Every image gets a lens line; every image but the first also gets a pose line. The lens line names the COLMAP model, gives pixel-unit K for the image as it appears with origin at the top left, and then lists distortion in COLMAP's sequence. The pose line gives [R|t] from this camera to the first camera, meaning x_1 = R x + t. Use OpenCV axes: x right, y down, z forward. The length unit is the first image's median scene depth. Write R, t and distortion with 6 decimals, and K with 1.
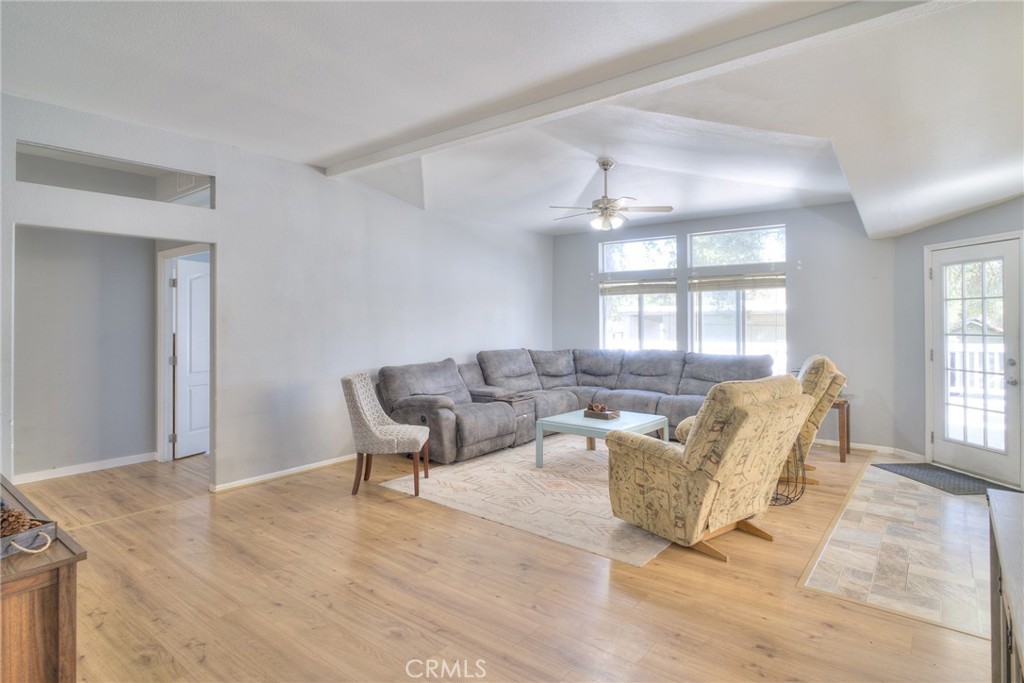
lens RADIAL K [[536.7, 0, 513.3], [0, 536.7, 316.5], [0, 0, 1]] dist [-0.004507, -0.001705]
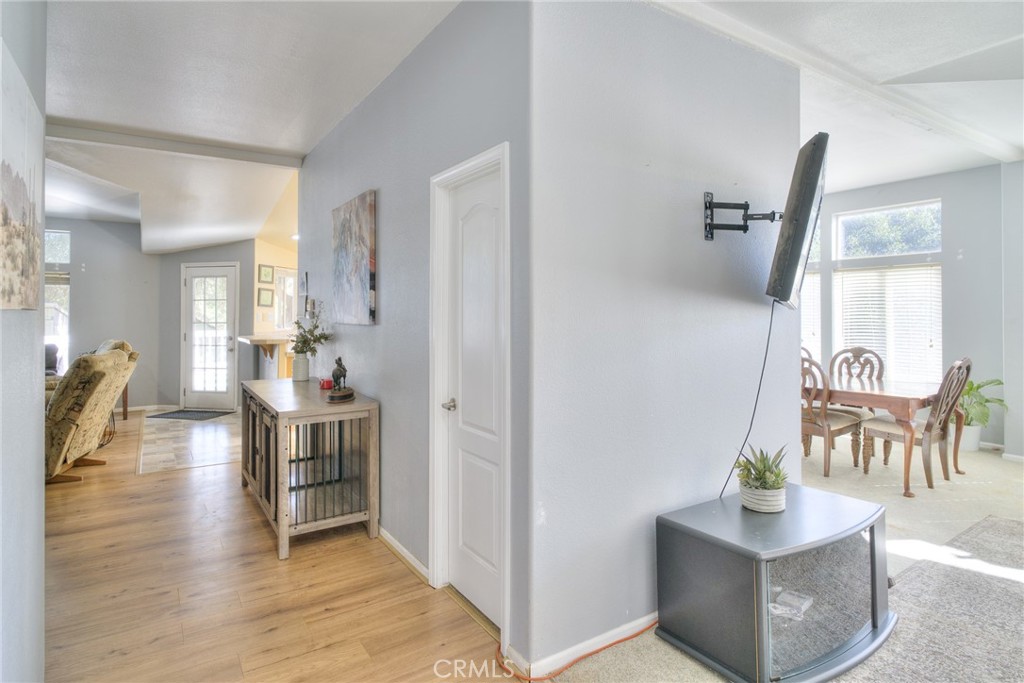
lens RADIAL K [[561.8, 0, 510.5], [0, 561.8, 307.3], [0, 0, 1]] dist [-0.002488, -0.000991]
pose [[0.313040, 0.012242, 0.949661, -0.531614], [-0.009430, 0.999908, -0.009781, -0.004305], [-0.949693, -0.005894, 0.313126, -0.446051]]
